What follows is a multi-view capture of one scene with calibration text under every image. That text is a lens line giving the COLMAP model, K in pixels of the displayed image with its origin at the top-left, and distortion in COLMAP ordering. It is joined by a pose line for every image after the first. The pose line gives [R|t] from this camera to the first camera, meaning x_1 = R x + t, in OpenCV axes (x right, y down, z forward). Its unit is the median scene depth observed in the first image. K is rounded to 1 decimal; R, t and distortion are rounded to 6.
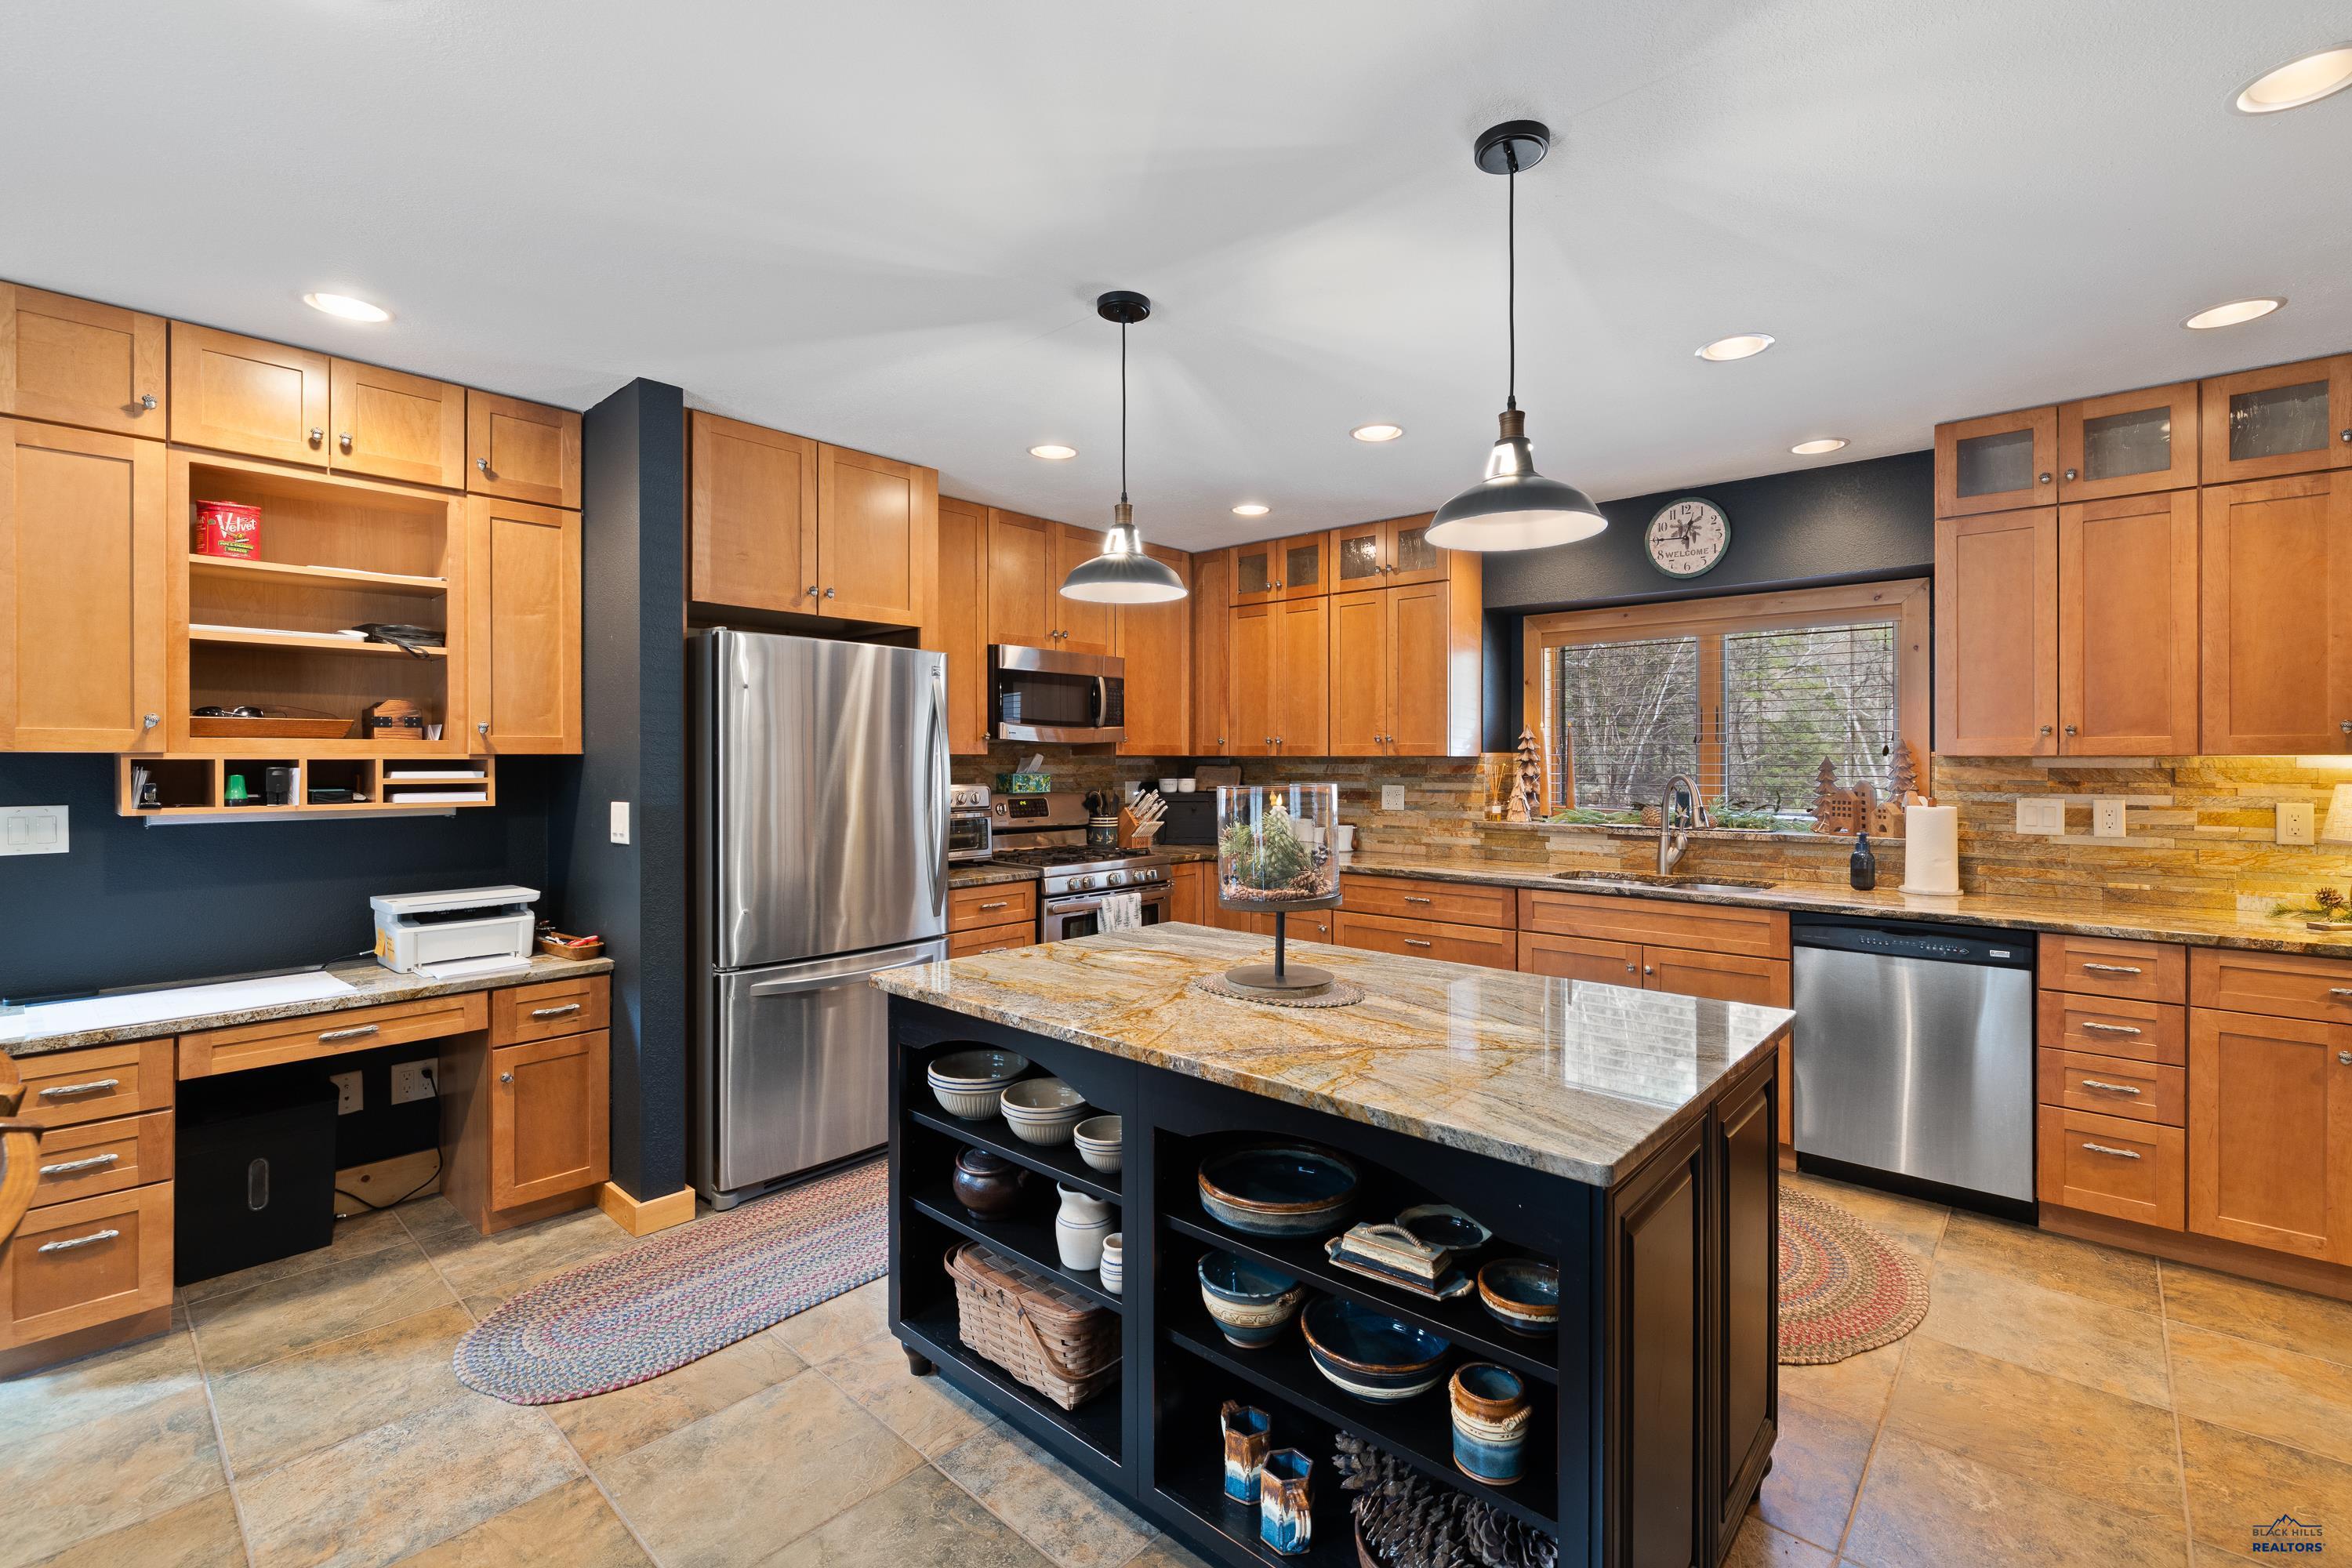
lens RADIAL K [[1020.7, 0, 1197.9], [0, 1020.7, 767.6], [0, 0, 1]] dist [-0.003818, 0.000799]
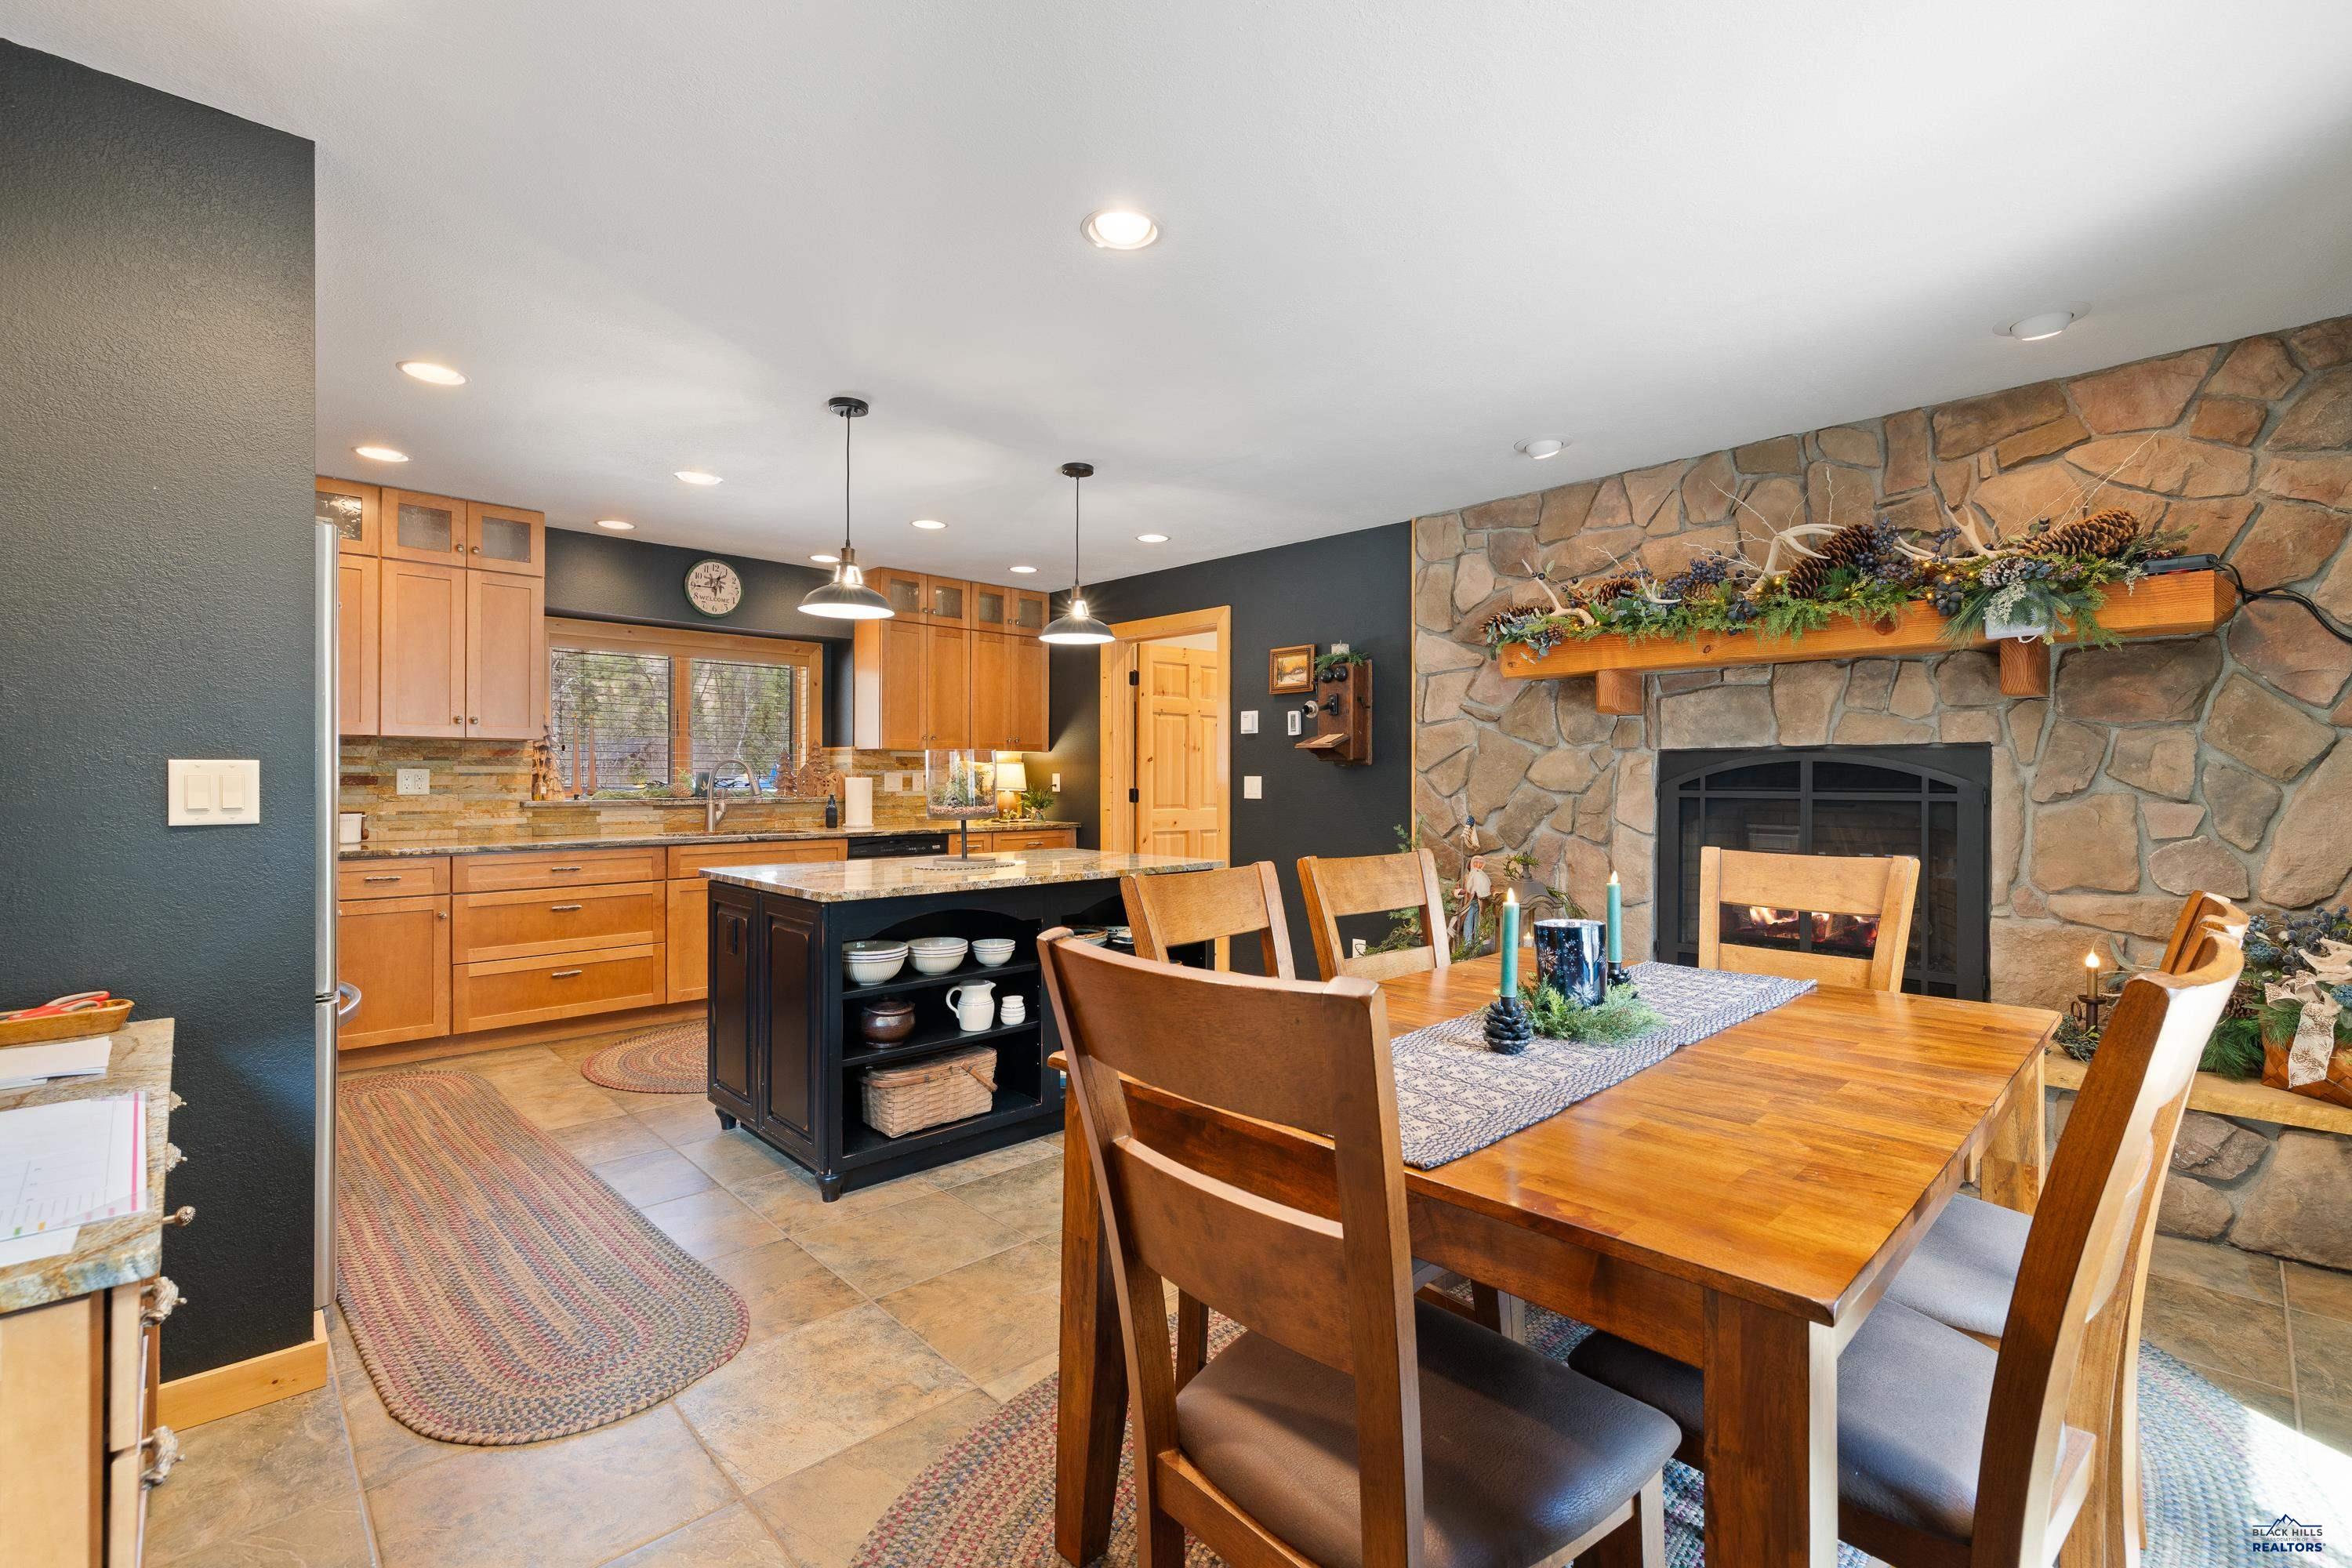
lens RADIAL K [[1020.7, 0, 1193.3], [0, 1020.7, 783.3], [0, 0, 1]] dist [-0.003818, 0.000799]
pose [[0.069204, -0.005257, 0.997589, -0.971350], [0.004698, 0.999977, 0.004944, 0.040818], [-0.997592, 0.004345, 0.069227, 0.290743]]
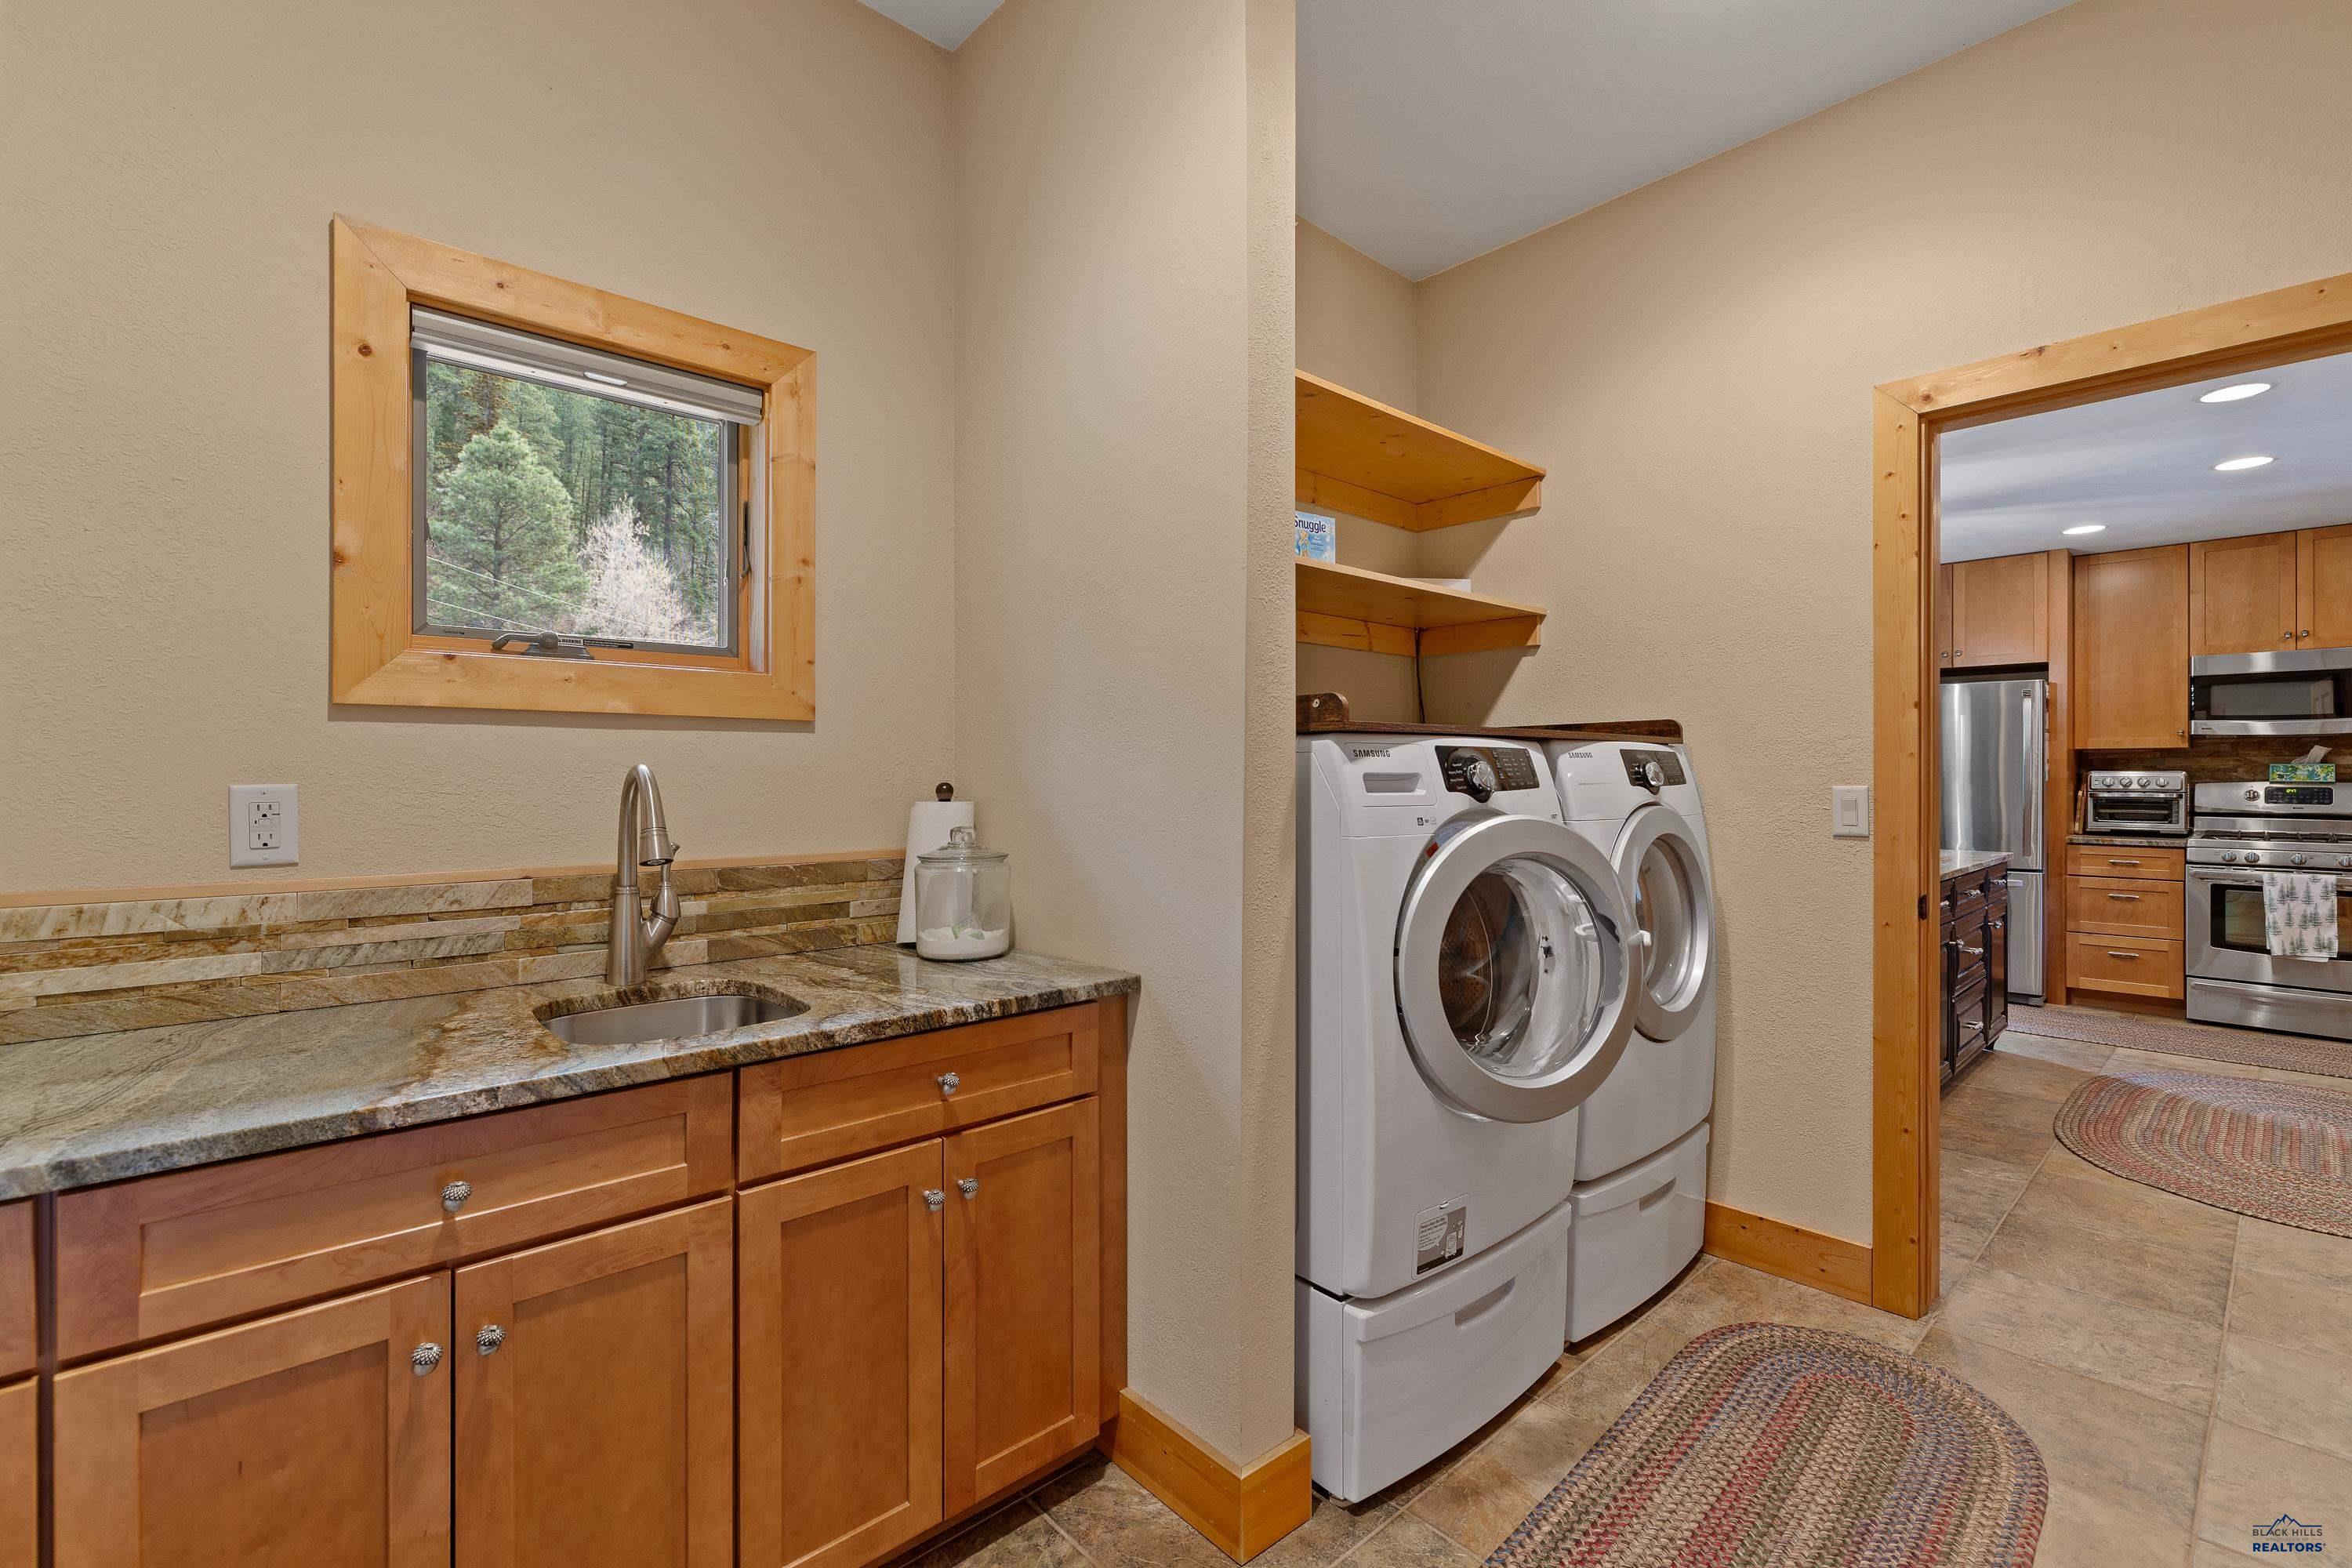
lens RADIAL K [[1020.7, 0, 1189.6], [0, 1020.7, 772.5], [0, 0, 1]] dist [-0.003818, 0.000799]
pose [[-0.101203, 0.001861, -0.994864, 1.372370], [-0.005615, 0.999981, 0.002442, 0.025419], [0.994850, 0.005833, -0.101191, -0.077961]]
